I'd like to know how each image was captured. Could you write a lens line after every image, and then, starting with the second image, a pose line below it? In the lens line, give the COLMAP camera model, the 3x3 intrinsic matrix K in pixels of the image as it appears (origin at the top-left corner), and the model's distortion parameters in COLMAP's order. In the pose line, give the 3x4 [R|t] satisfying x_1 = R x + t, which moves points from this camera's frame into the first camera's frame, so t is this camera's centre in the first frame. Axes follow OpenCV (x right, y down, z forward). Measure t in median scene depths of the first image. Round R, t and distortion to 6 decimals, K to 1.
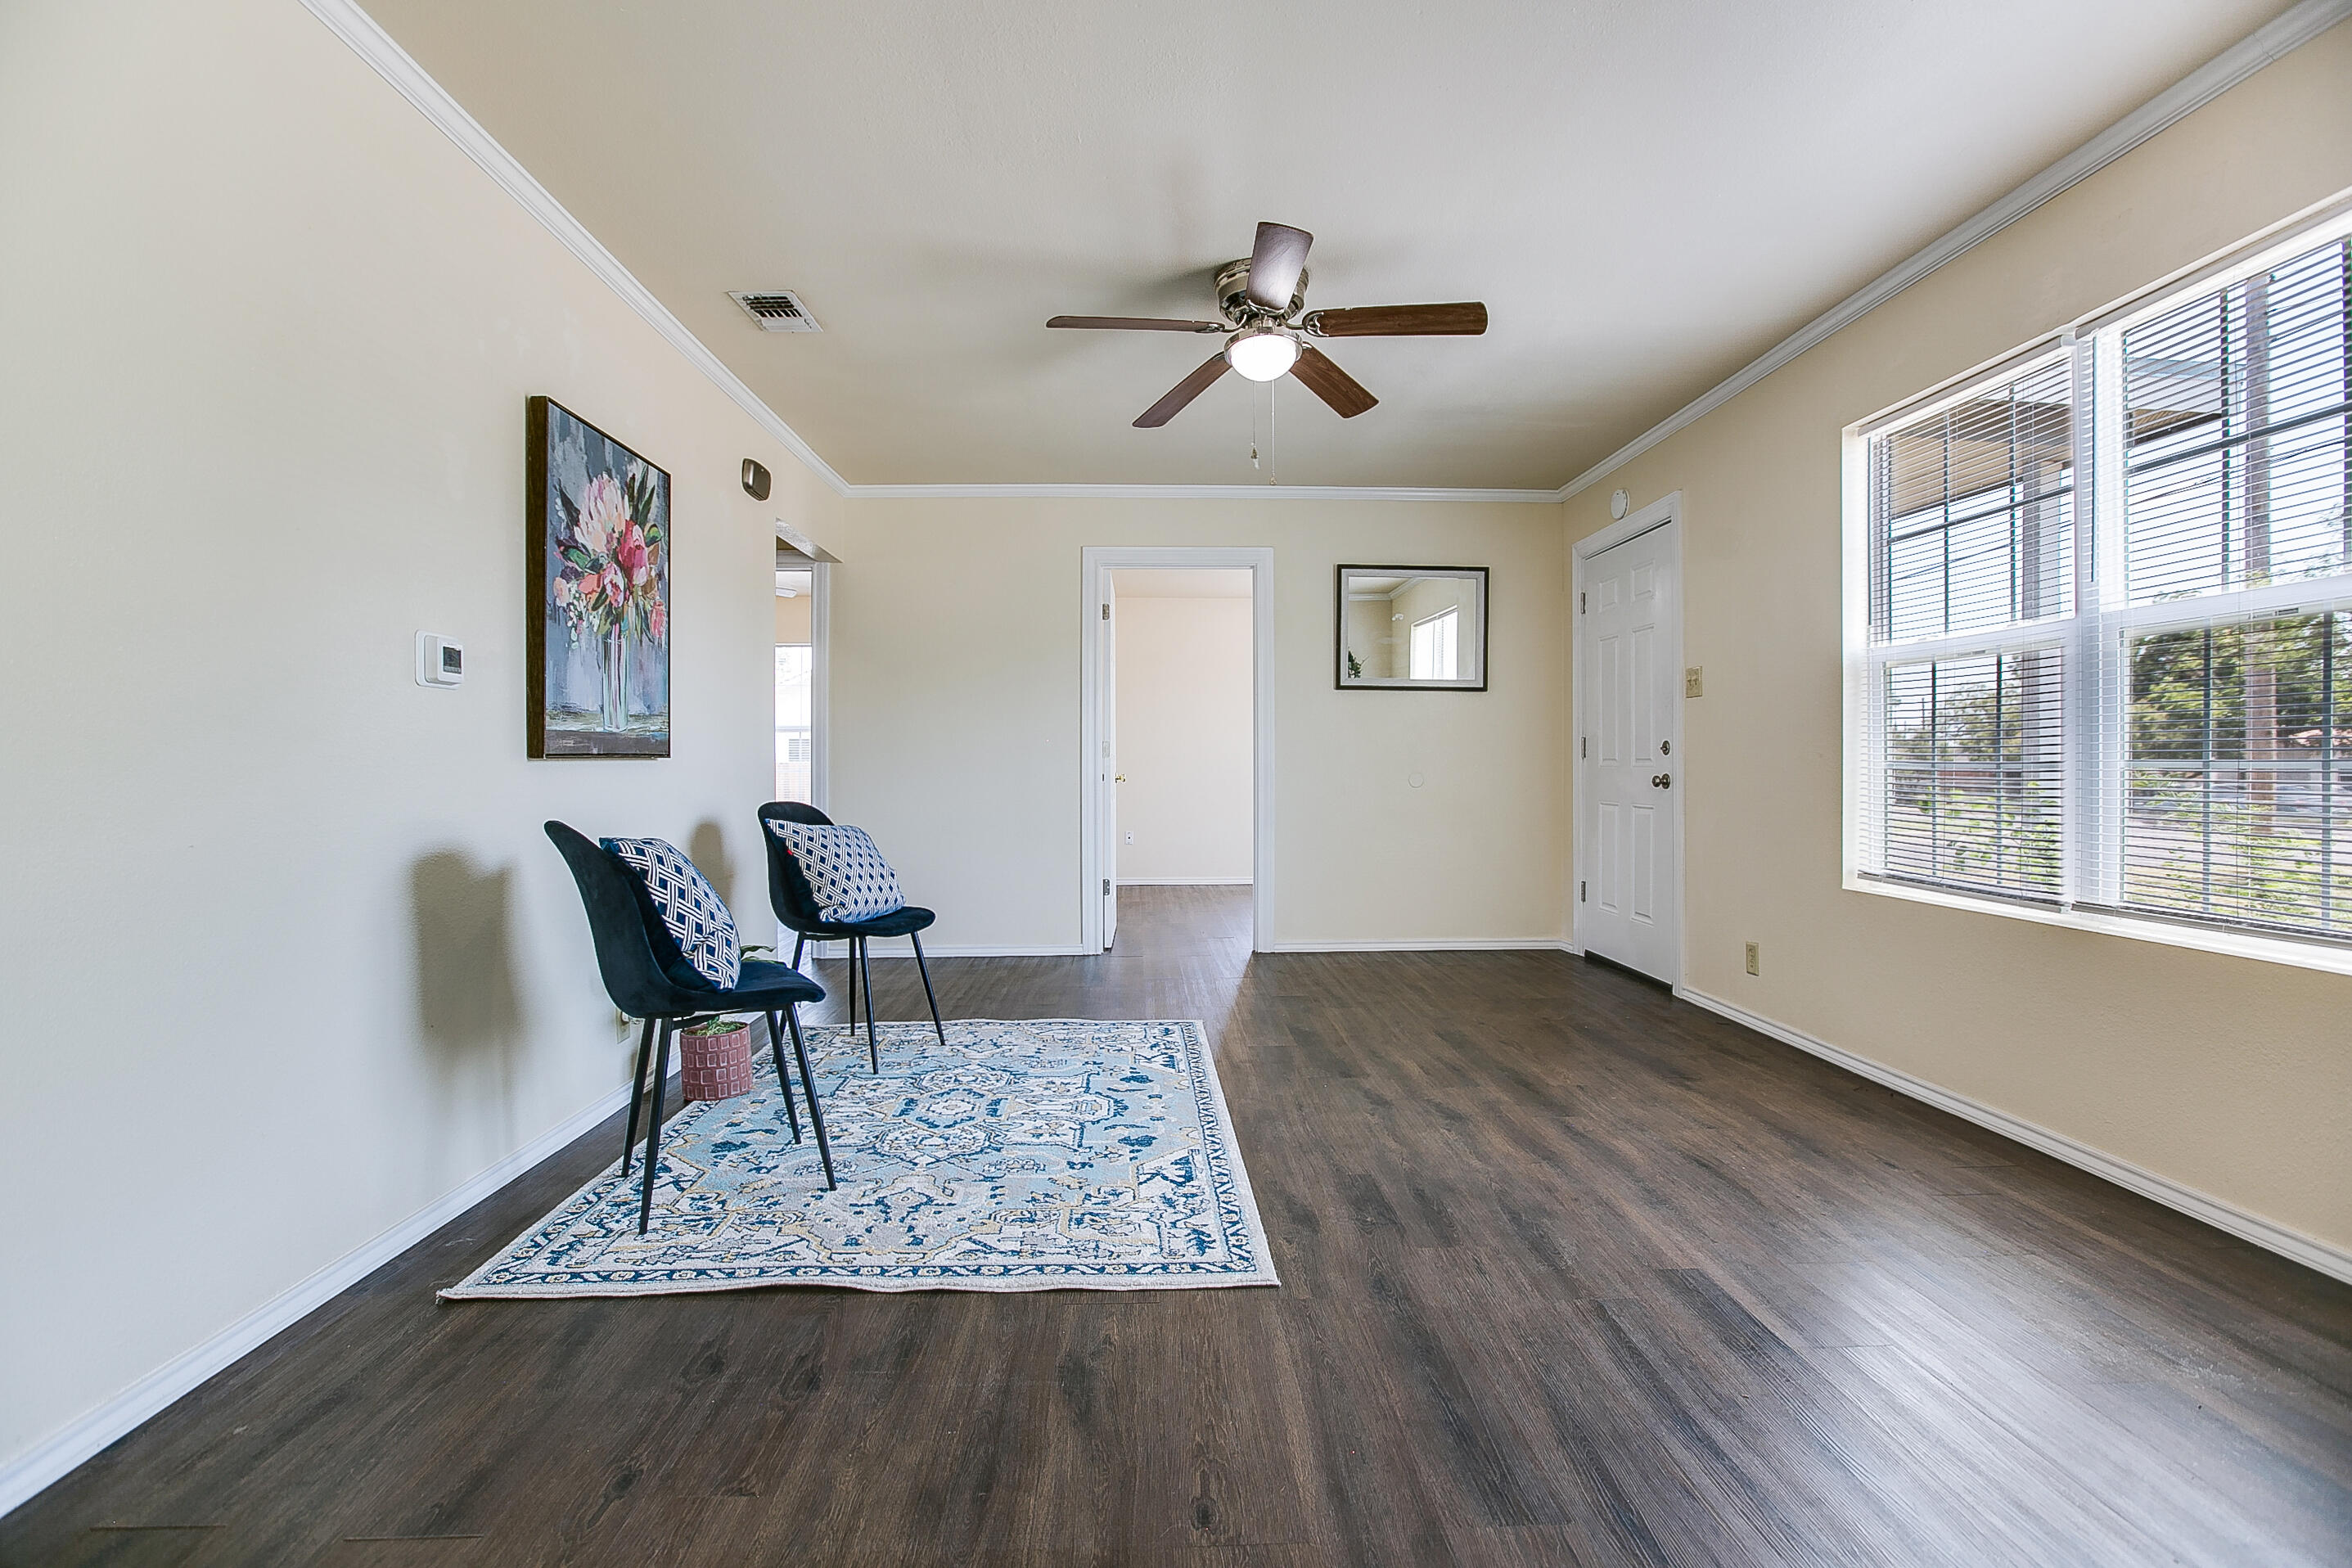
lens RADIAL K [[1075.1, 0, 1176.0], [0, 1075.1, 784.0], [0, 0, 1]] dist [-0.037946, 0.000660]
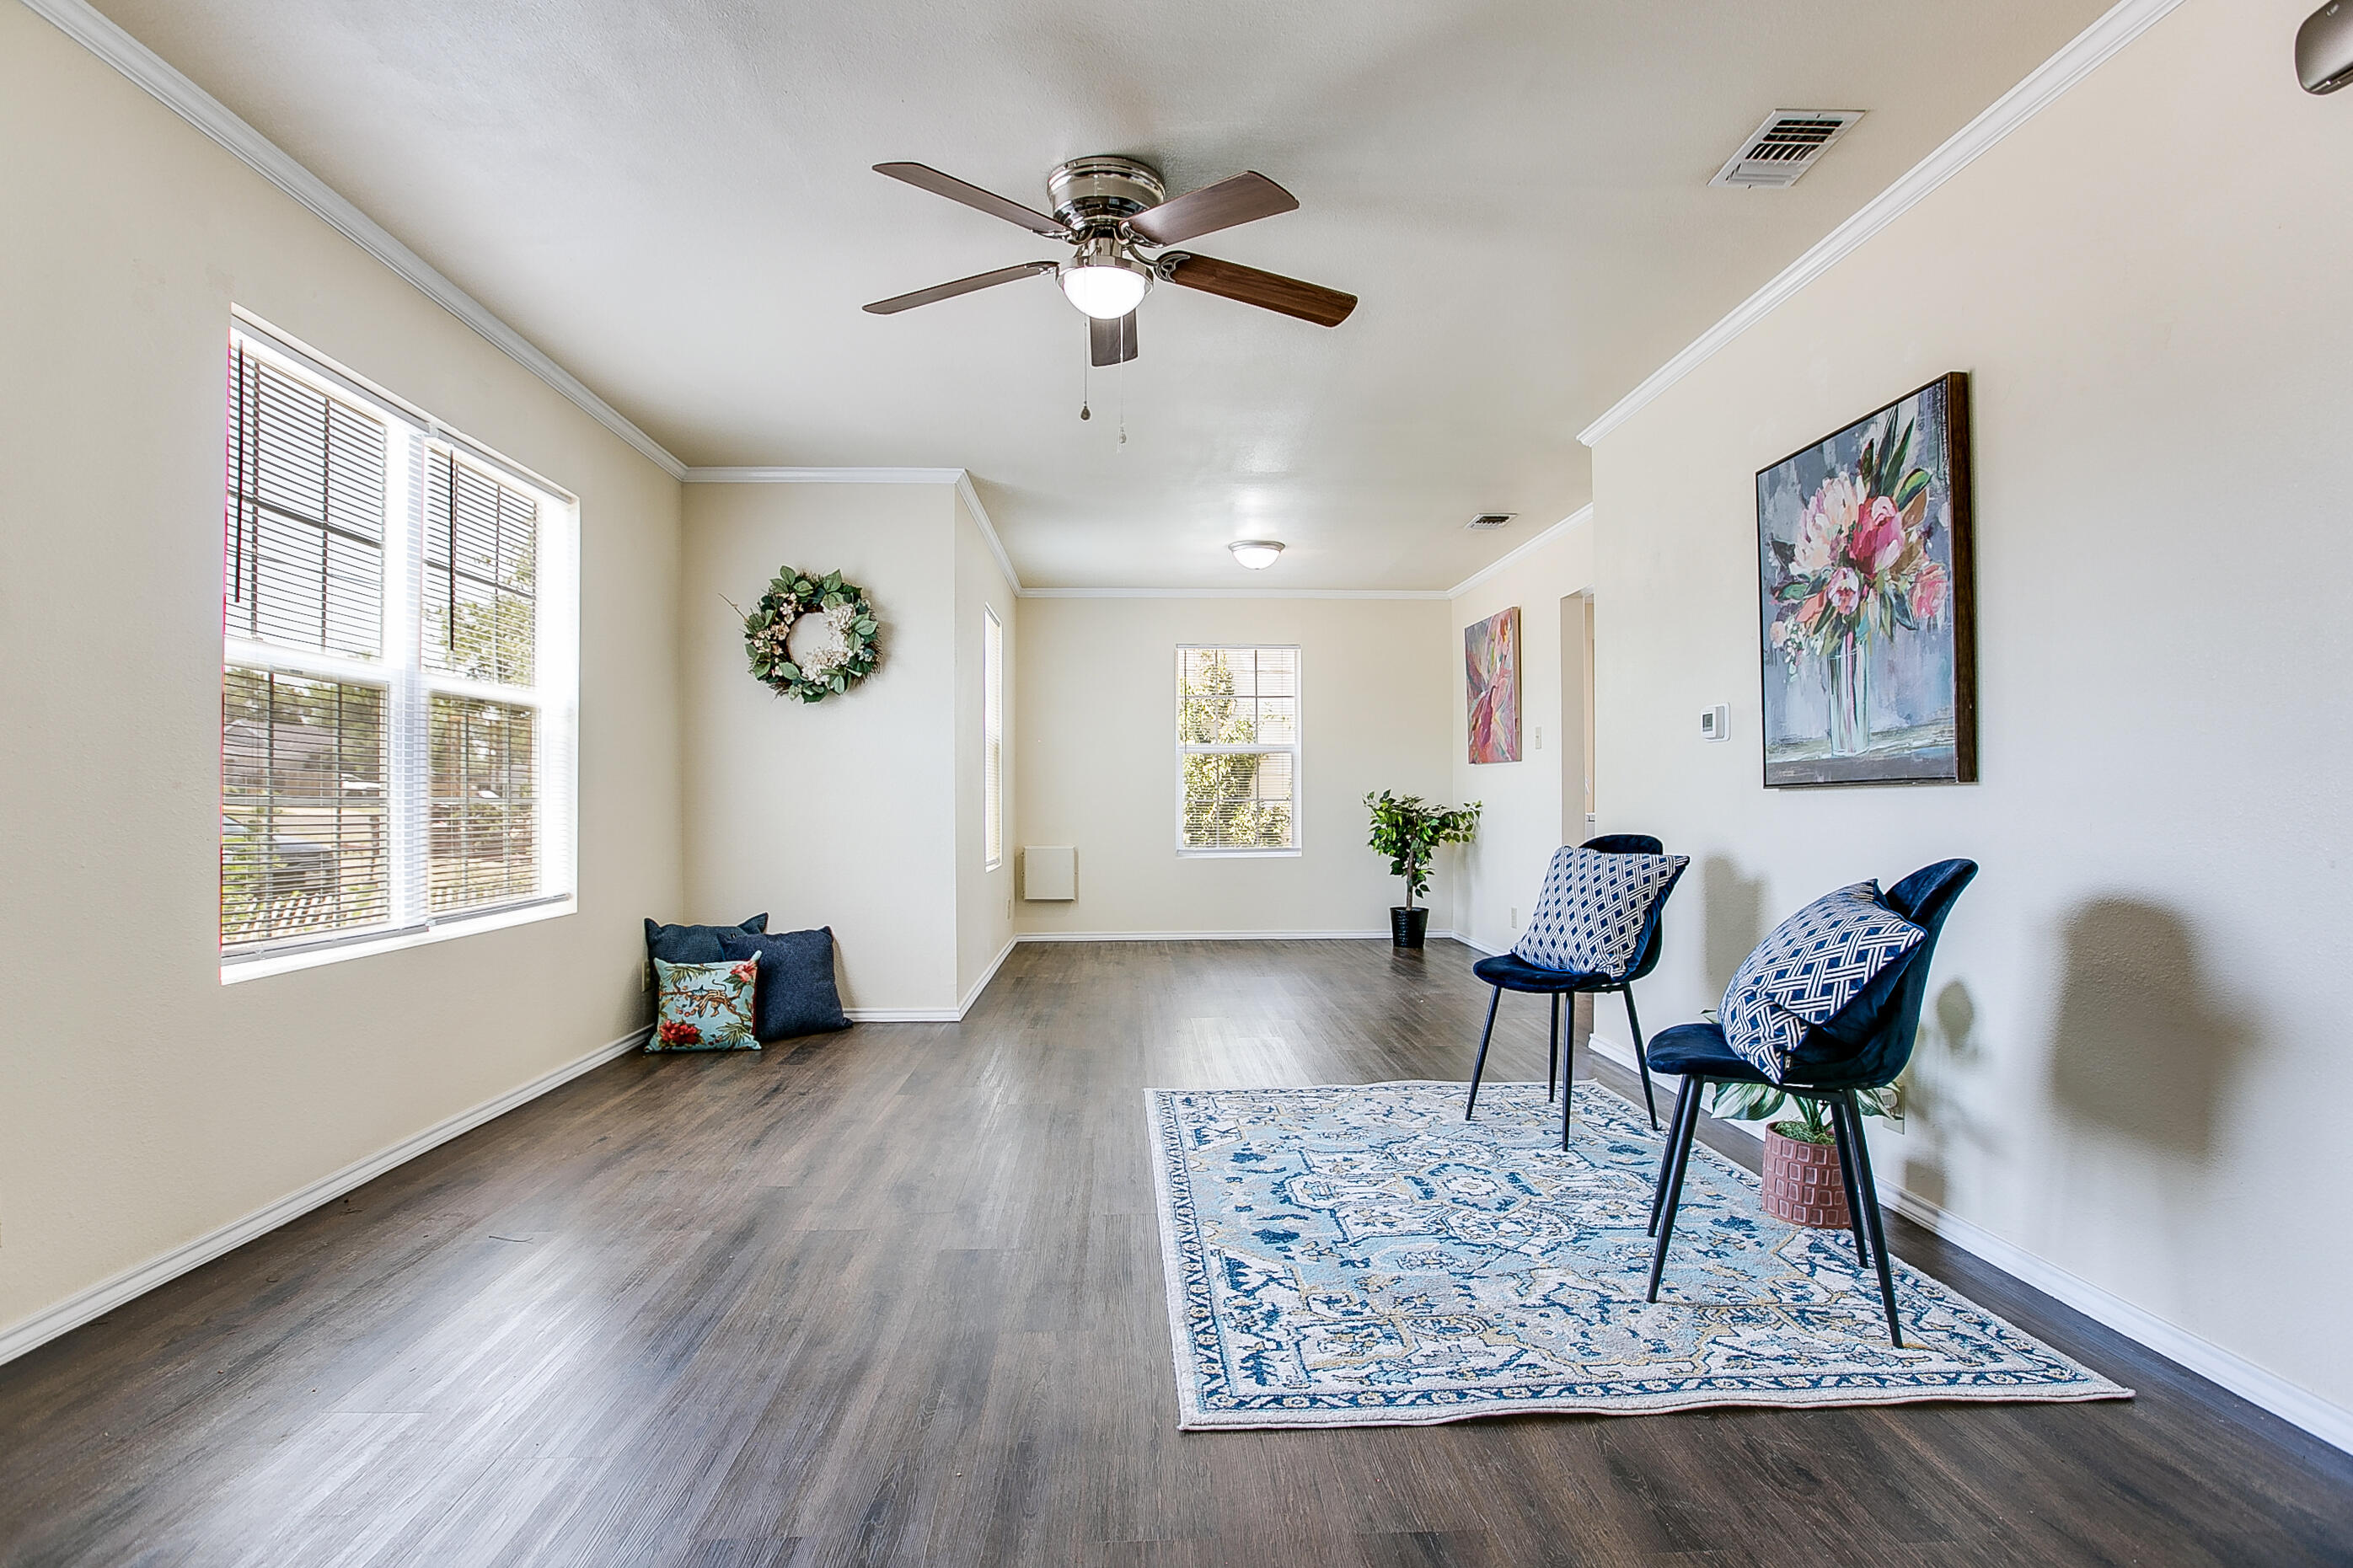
lens RADIAL K [[1147.1, 0, 1166.1], [0, 1147.1, 799.1], [0, 0, 1]] dist [-0.029022, 0.001296]
pose [[-0.999985, 0.005505, -0.000629, 0.040653], [0.005497, 0.999905, 0.012673, -0.029317], [0.000699, 0.012670, -0.999919, 2.002678]]
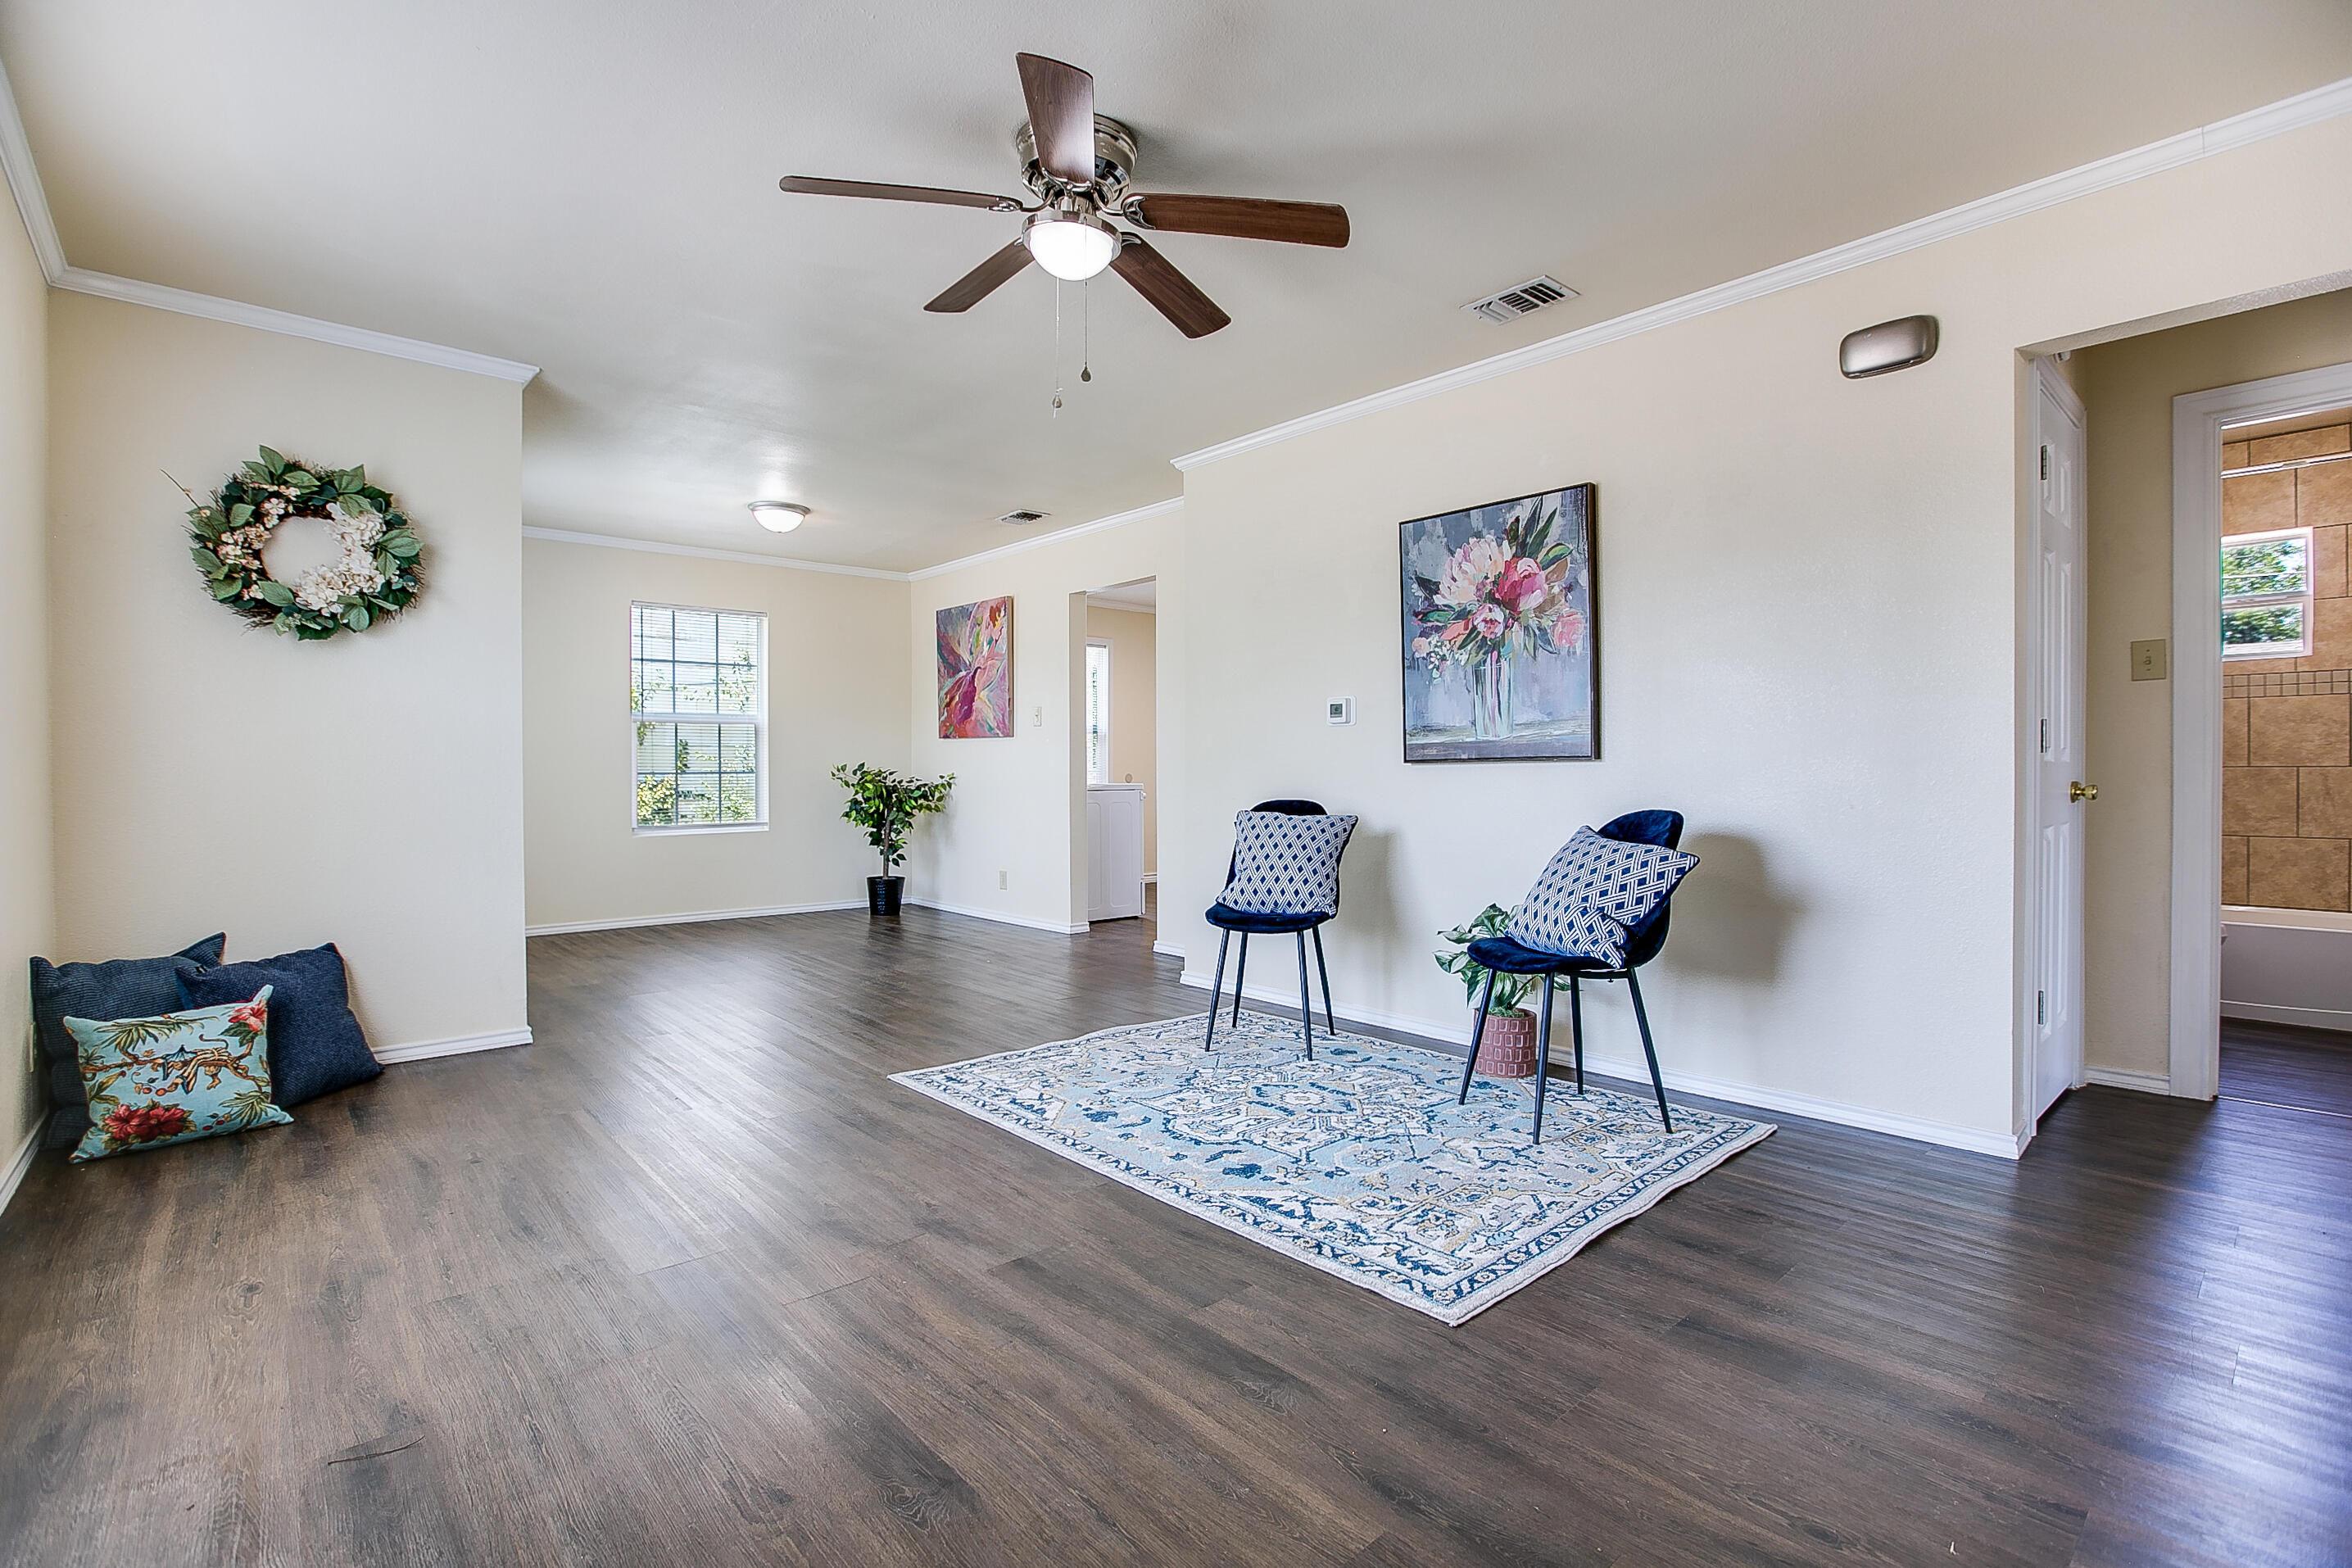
lens RADIAL K [[1089.2, 0, 1170.9], [0, 1089.2, 776.6], [0, 0, 1]] dist [-0.063039, 0.039413]
pose [[-0.776402, 0.008959, -0.630174, 0.567249], [-0.003038, 0.999834, 0.017957, -0.028823], [0.630230, 0.015856, -0.776246, 1.792600]]
